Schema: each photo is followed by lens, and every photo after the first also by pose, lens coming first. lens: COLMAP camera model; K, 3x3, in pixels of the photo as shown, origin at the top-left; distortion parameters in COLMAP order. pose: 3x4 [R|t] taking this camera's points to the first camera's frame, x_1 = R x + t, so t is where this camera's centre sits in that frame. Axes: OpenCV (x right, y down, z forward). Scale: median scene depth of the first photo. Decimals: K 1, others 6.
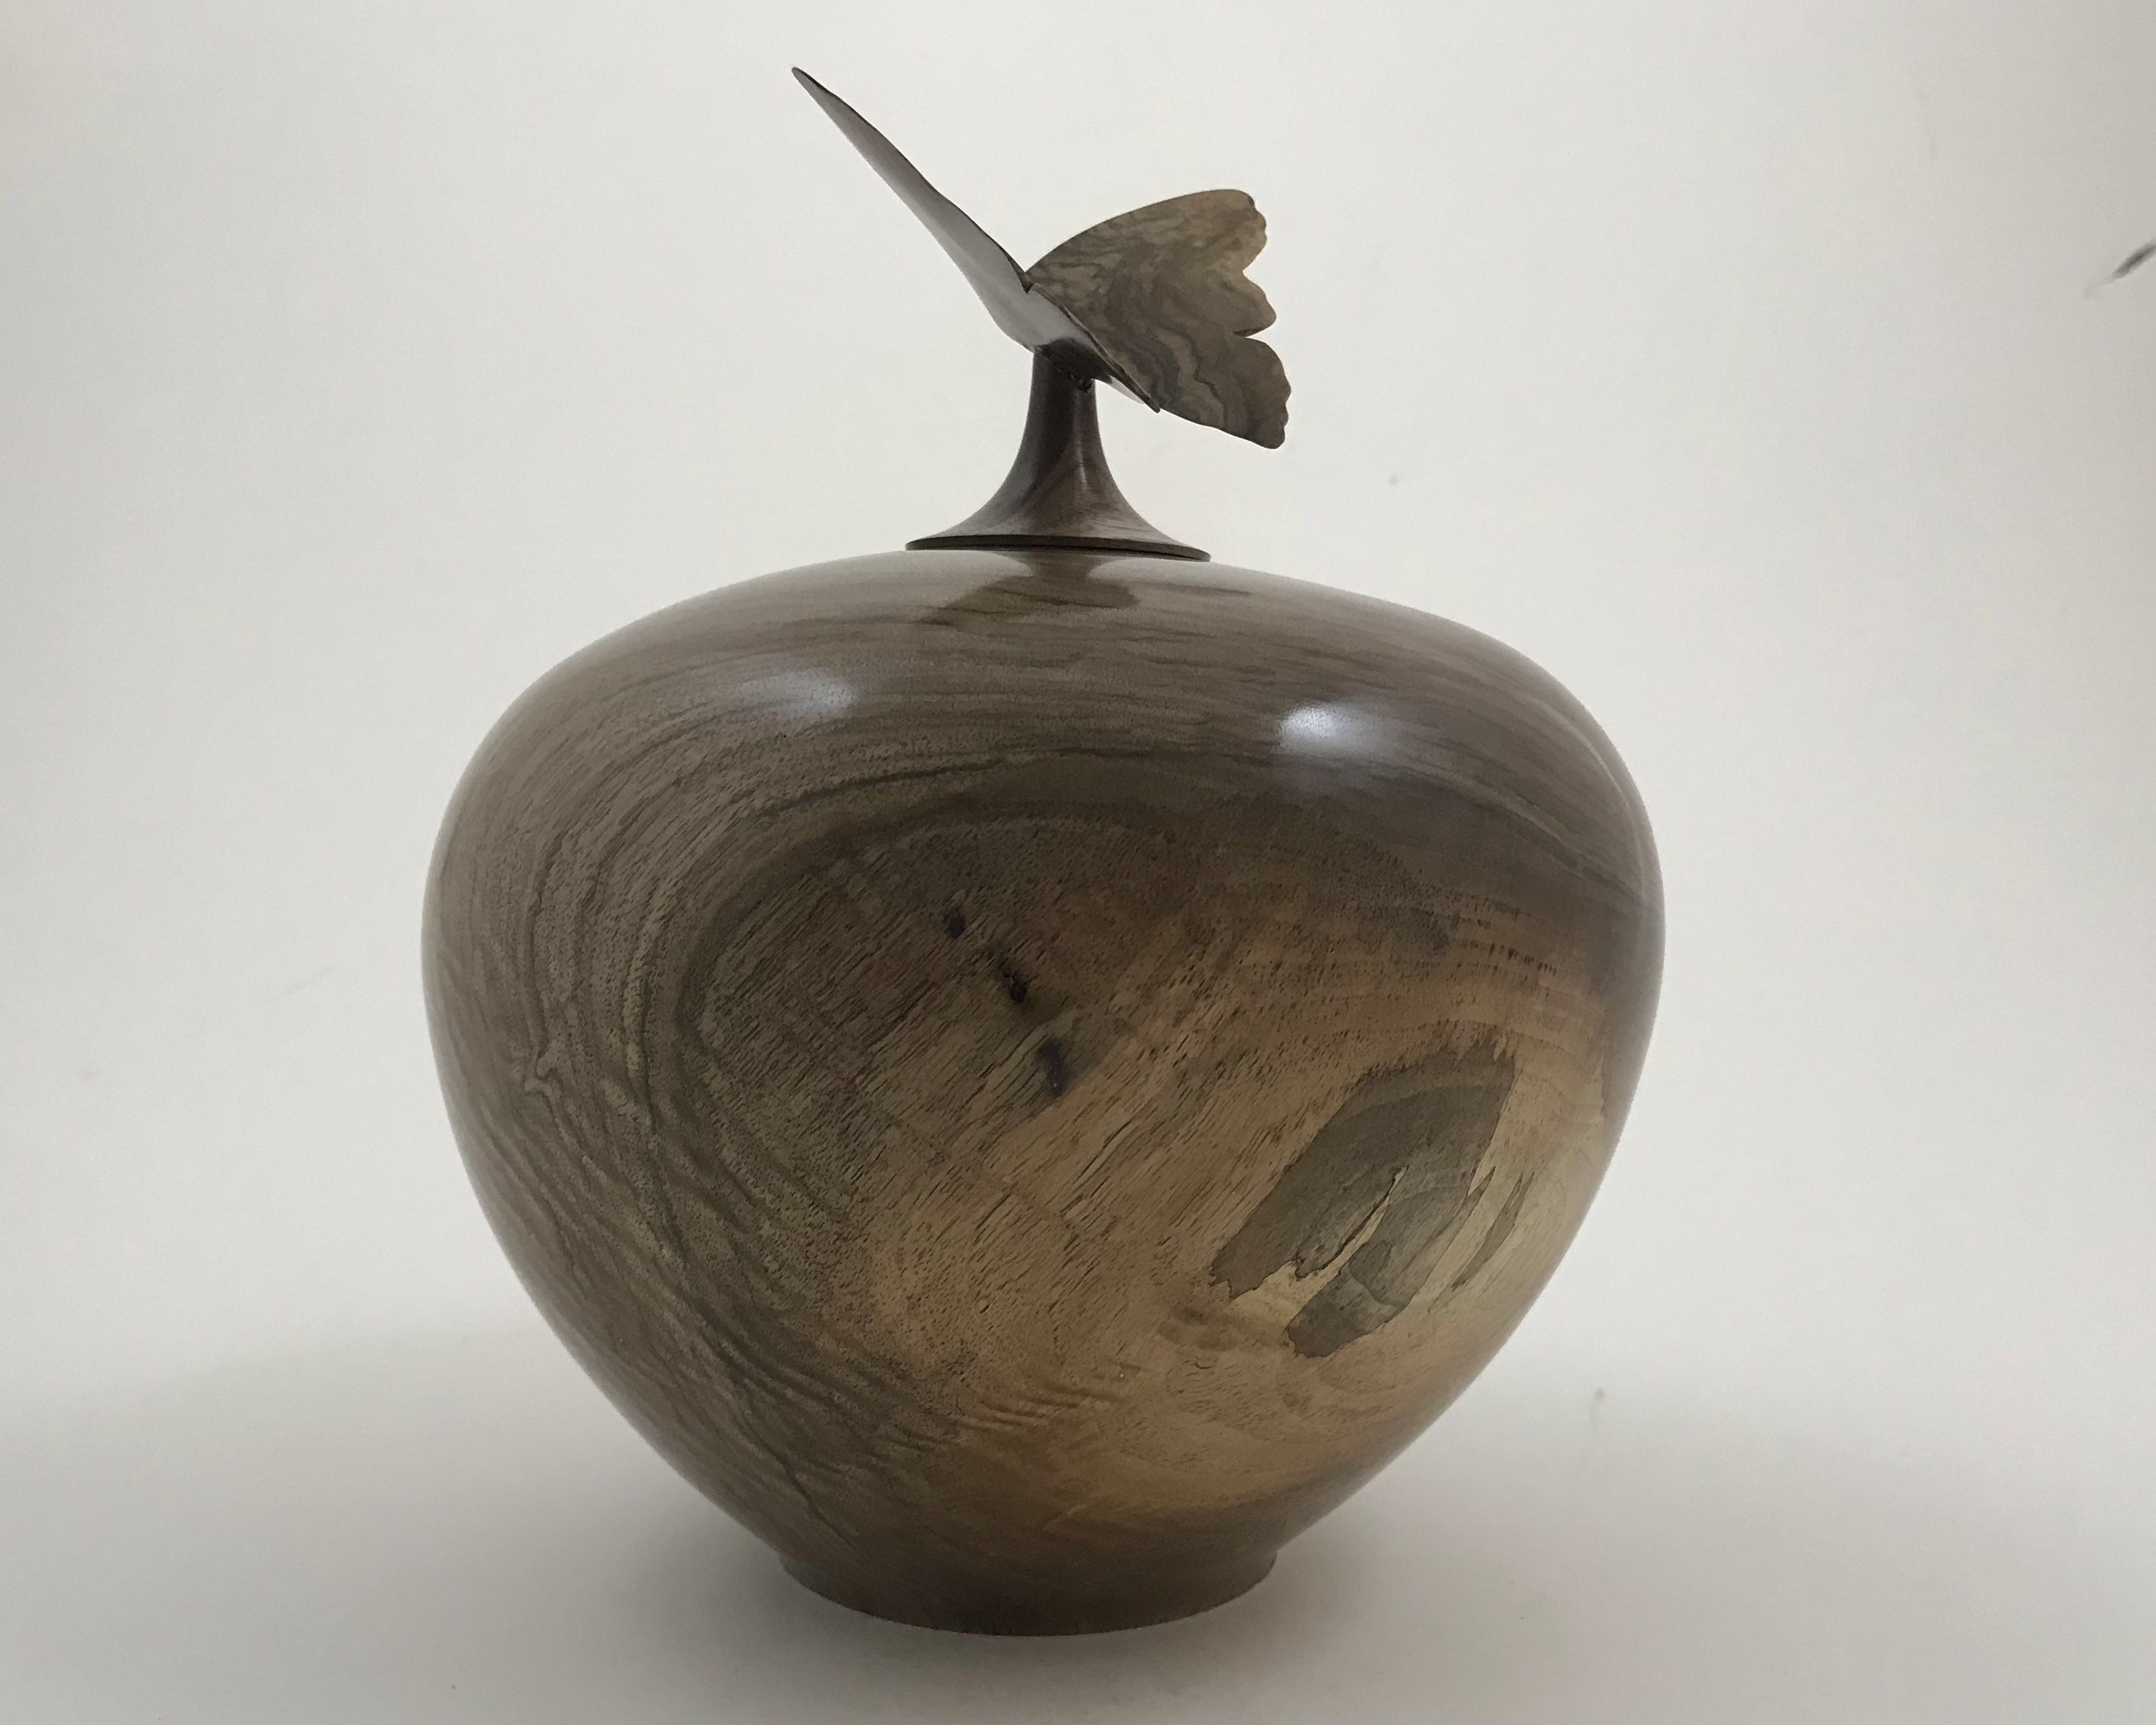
lens RADIAL K [[2296.5, 0, 1099.1], [0, 2296.5, 906.2], [0, 0, 1]] dist [0.063880, 0.000000]
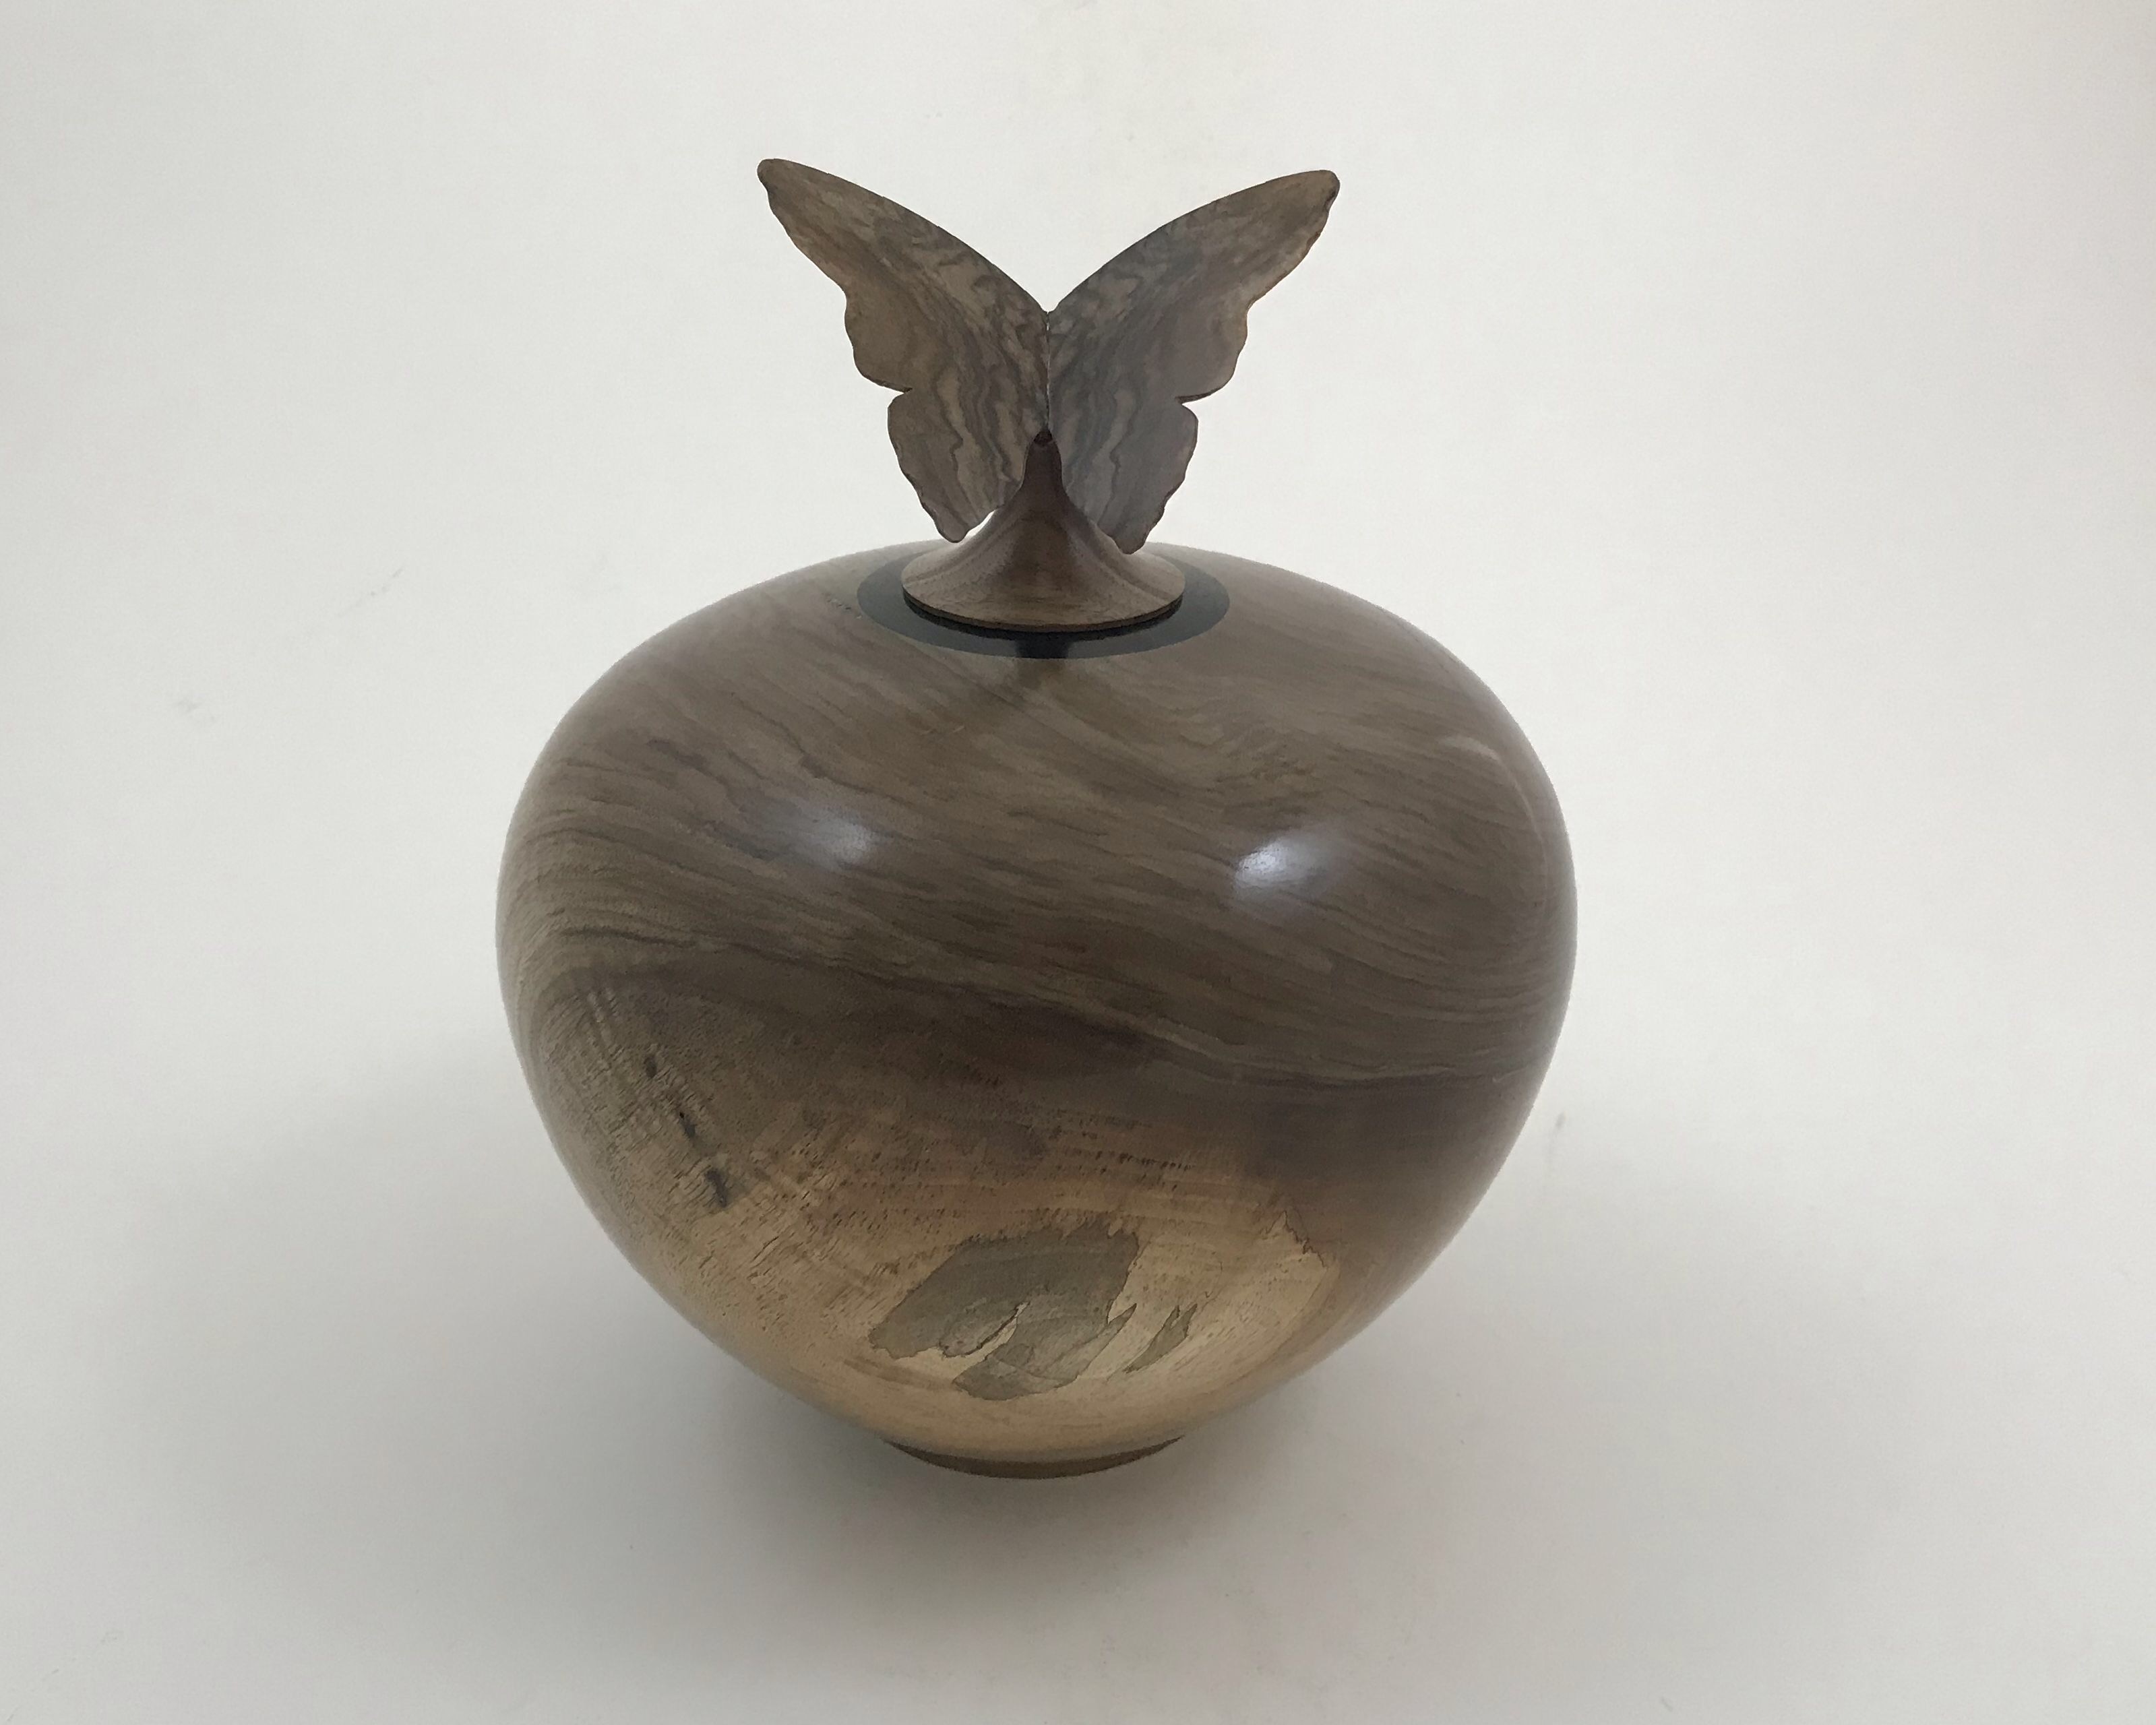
lens RADIAL K [[2296.2, 0, 1098.7], [0, 2296.2, 870.6], [0, 0, 1]] dist [0.063880, 0.000000]
pose [[0.858459, 0.207028, -0.469241, 0.674504], [-0.029536, 0.933348, 0.357756, -0.518358], [0.512030, -0.293260, 0.807356, 0.128779]]
